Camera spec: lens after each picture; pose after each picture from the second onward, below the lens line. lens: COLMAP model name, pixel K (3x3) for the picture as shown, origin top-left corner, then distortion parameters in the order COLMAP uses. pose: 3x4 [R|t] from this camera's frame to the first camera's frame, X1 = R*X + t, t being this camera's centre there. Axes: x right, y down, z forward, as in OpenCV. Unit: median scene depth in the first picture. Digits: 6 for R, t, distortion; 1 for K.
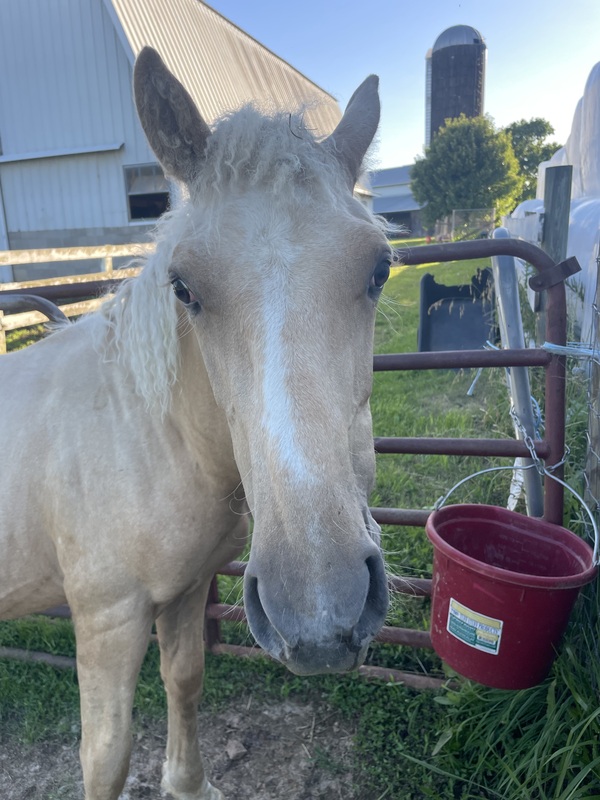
lens RADIAL K [[613.6, 0, 300.0], [0, 613.6, 400.0], [0, 0, 1]] dist [0.068418, -0.098801]
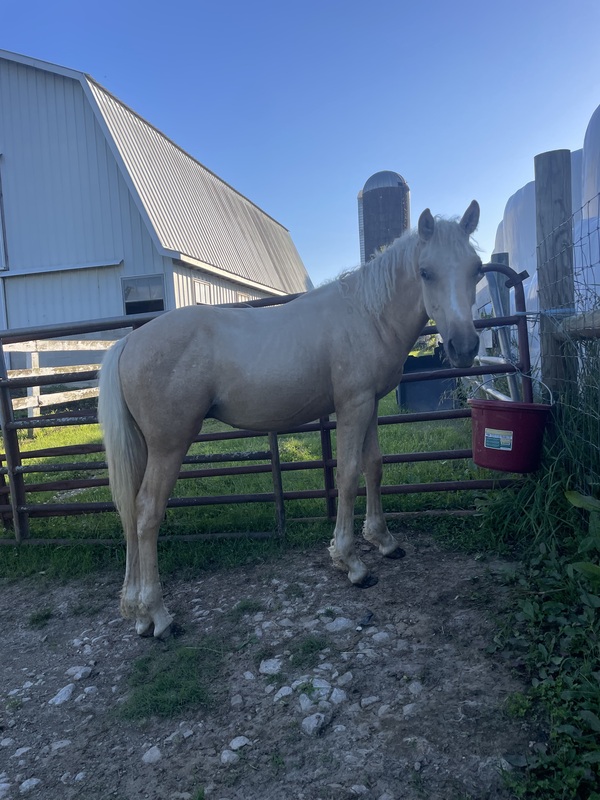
lens RADIAL K [[610.9, 0, 298.8], [0, 610.9, 394.8], [0, 0, 1]] dist [0.078504, -0.108296]
pose [[0.995766, -0.021759, 0.089310, -0.061866], [0.038540, 0.980889, -0.190715, 0.065667], [-0.083454, 0.193350, 0.977574, -0.106801]]
